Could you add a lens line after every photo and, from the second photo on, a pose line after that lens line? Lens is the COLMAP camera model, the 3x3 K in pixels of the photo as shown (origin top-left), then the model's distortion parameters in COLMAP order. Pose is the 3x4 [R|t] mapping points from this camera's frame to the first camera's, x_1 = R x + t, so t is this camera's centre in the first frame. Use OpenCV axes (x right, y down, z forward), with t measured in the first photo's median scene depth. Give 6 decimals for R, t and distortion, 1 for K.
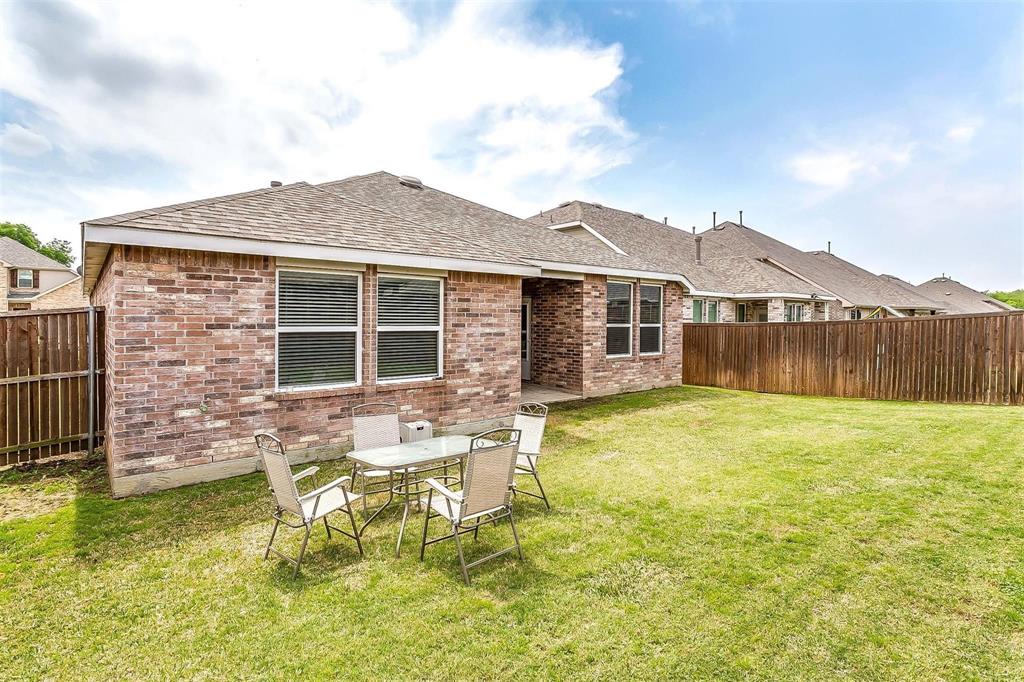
lens RADIAL K [[485.1, 0, 513.1], [0, 485.1, 325.8], [0, 0, 1]] dist [0.002183, 0.000027]
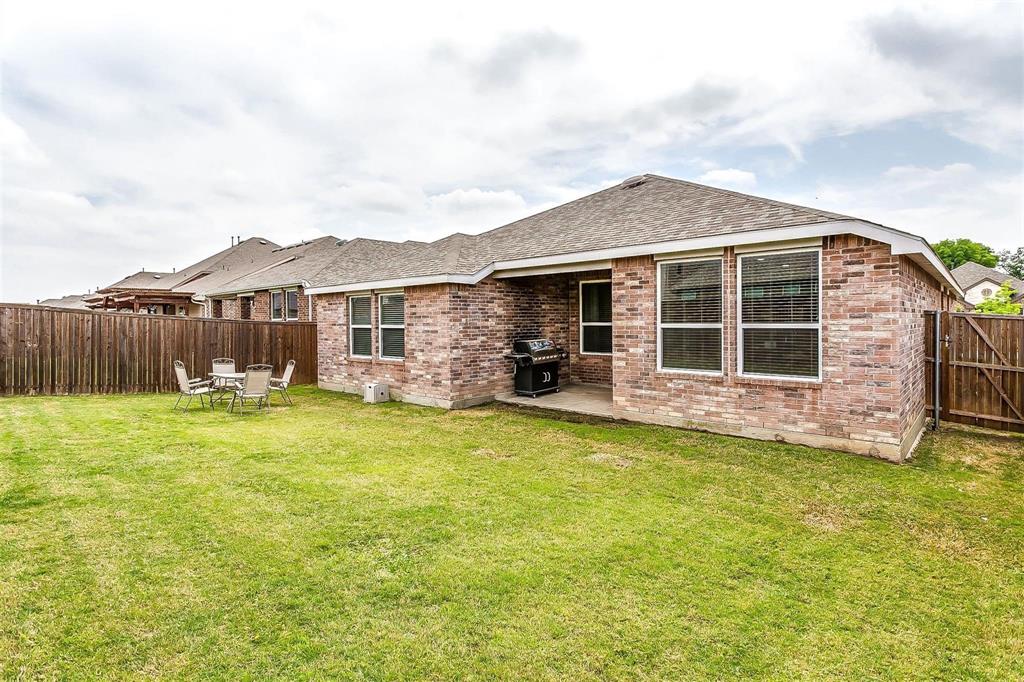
lens RADIAL K [[485.1, 0, 513.1], [0, 485.1, 325.8], [0, 0, 1]] dist [0.002183, 0.000027]
pose [[0.182205, 0.009652, -0.983213, 1.200778], [-0.000255, 0.999952, 0.009769, -0.010162], [0.983260, -0.001529, 0.182199, 0.937935]]
